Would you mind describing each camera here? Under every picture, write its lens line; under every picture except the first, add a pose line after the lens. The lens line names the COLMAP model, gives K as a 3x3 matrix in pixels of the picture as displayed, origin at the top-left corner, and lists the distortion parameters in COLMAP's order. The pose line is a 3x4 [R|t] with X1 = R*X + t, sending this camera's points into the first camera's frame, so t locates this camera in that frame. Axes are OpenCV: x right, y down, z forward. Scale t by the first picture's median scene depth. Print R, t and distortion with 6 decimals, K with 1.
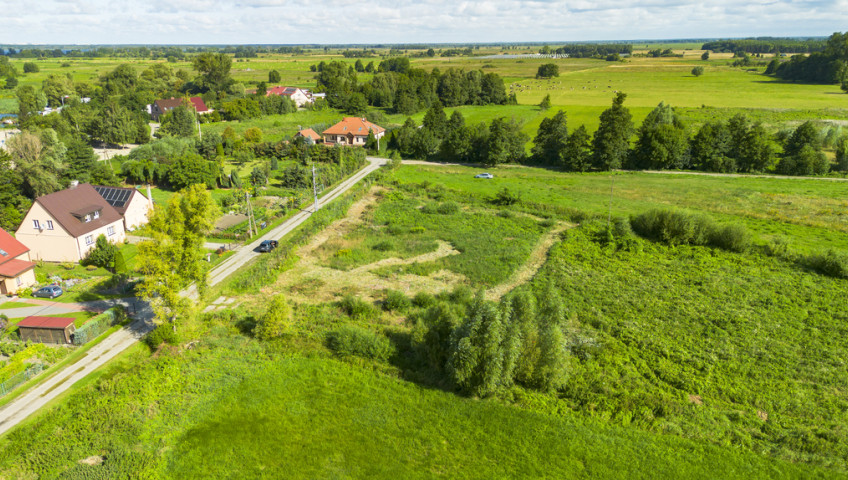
lens RADIAL K [[601.5, 0, 421.2], [0, 601.5, 236.8], [0, 0, 1]] dist [0.072902, -0.067224]
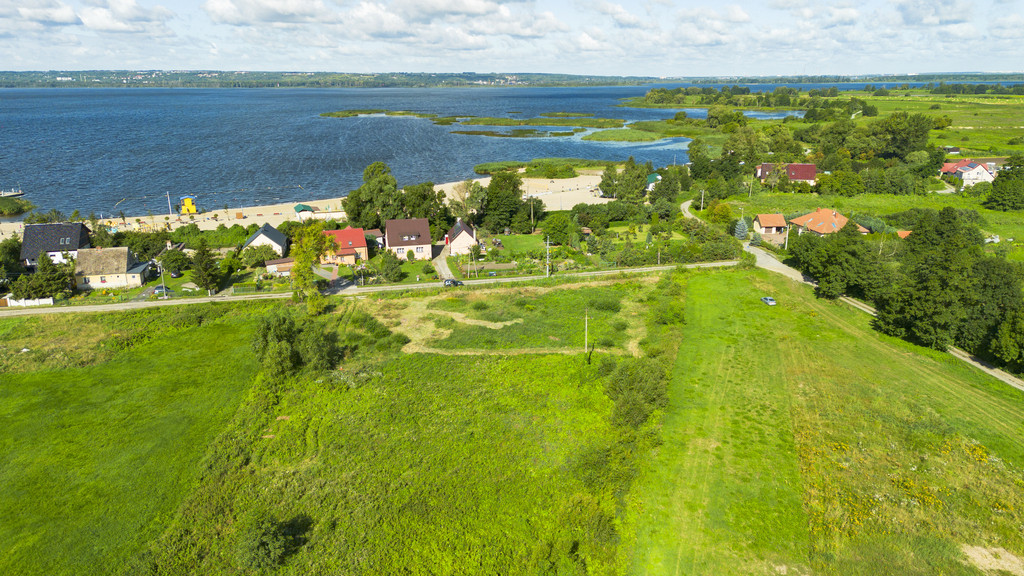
lens RADIAL K [[719.0, 0, 511.7], [0, 719.0, 289.9], [0, 0, 1]] dist [0.074612, -0.067698]
pose [[0.418929, 0.259276, -0.870215, 0.800943], [-0.272438, 0.950104, 0.151924, -0.167214], [0.866185, 0.173434, 0.468662, 0.227712]]
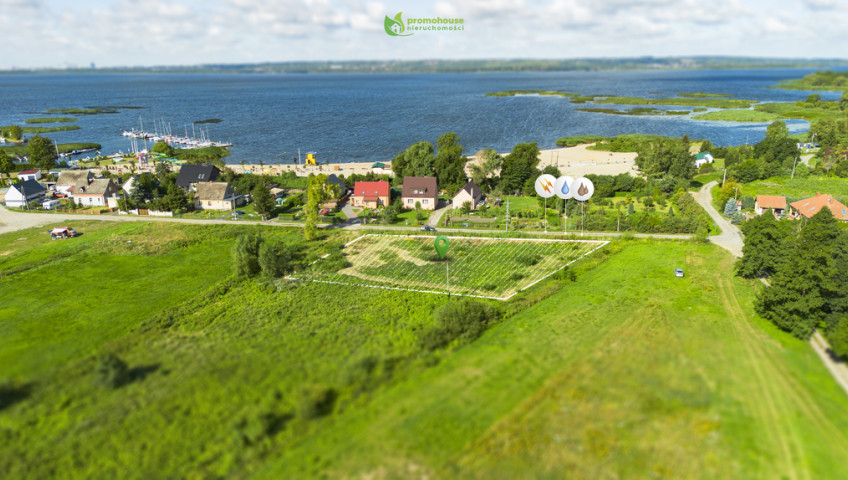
lens RADIAL K [[601.5, 0, 422.3], [0, 601.5, 245.7], [0, 0, 1]] dist [0.072902, -0.067224]
pose [[0.031283, 0.291018, -0.956206, 0.916502], [-0.293690, 0.917120, 0.269514, -0.262056], [0.955389, 0.272397, 0.114160, 0.521105]]
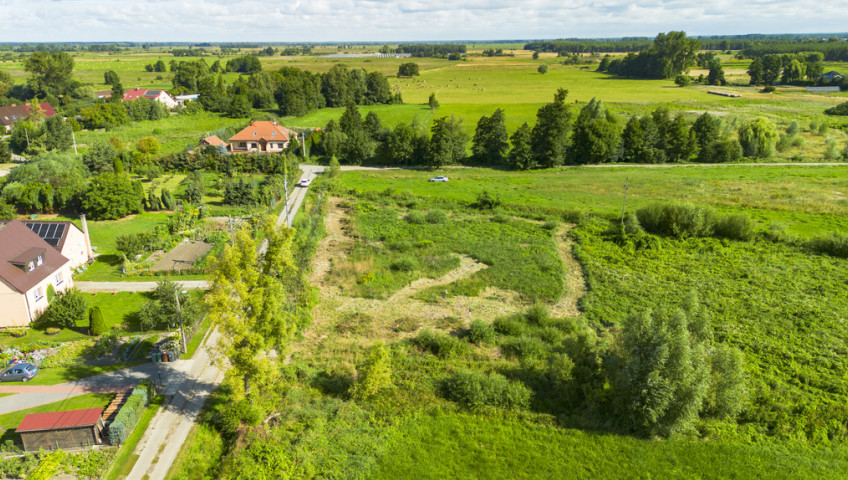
lens RADIAL K [[601.5, 0, 420.7], [0, 601.5, 236.4], [0, 0, 1]] dist [0.072902, -0.067224]
pose [[0.965016, -0.079549, 0.249831, -0.164810], [0.079459, 0.996783, 0.010463, -0.022515], [-0.249860, 0.009755, 0.968233, 0.086351]]
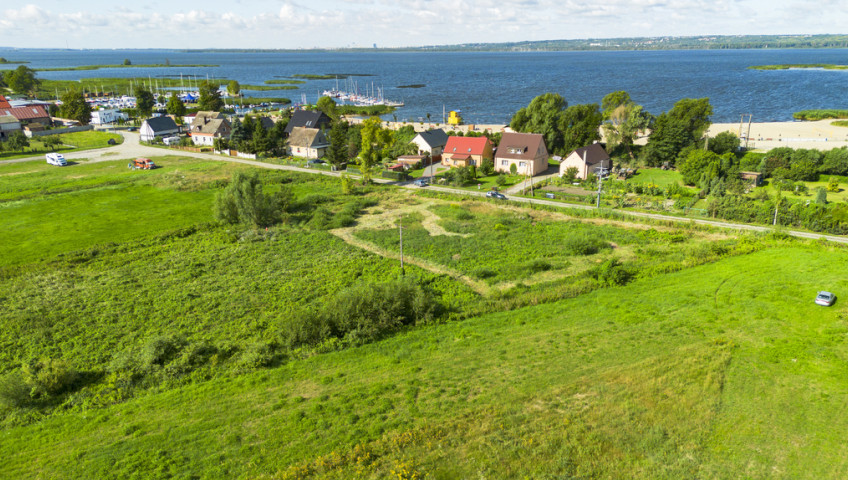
lens RADIAL K [[601.5, 0, 421.4], [0, 601.5, 245.8], [0, 0, 1]] dist [0.072902, -0.067224]
pose [[-0.368704, 0.297963, -0.880497, 0.661377], [-0.271955, 0.871209, 0.408700, -0.253994], [0.888874, 0.390145, -0.240186, 0.792177]]
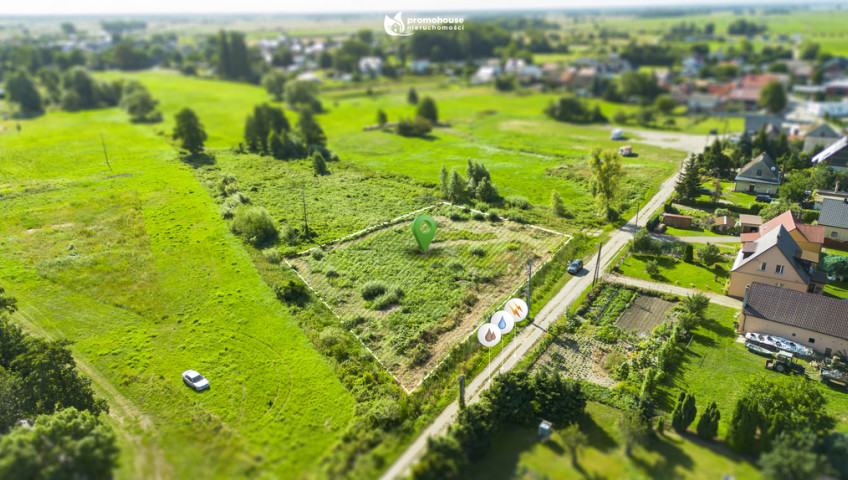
lens RADIAL K [[601.5, 0, 424.2], [0, 601.5, 237.6], [0, 0, 1]] dist [0.072902, -0.067224]
pose [[-0.934116, -0.109682, 0.339702, -0.234360], [0.124151, 0.792397, 0.597238, -0.472568], [-0.334685, 0.600064, -0.726574, 1.212891]]
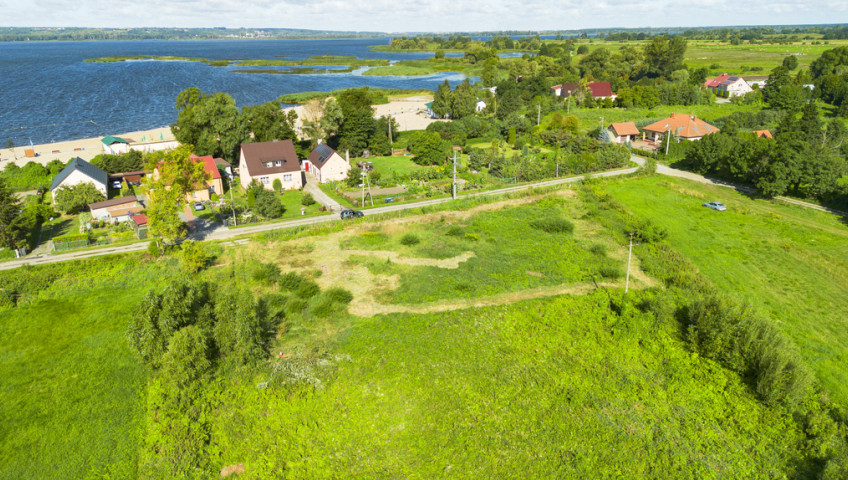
lens RADIAL K [[601.5, 0, 422.4], [0, 601.5, 238.0], [0, 0, 1]] dist [0.072902, -0.067224]
pose [[0.631757, 0.247989, -0.734428, 0.432416], [-0.227068, 0.965089, 0.130550, -0.078085], [0.741164, 0.084289, 0.666012, 0.230545]]
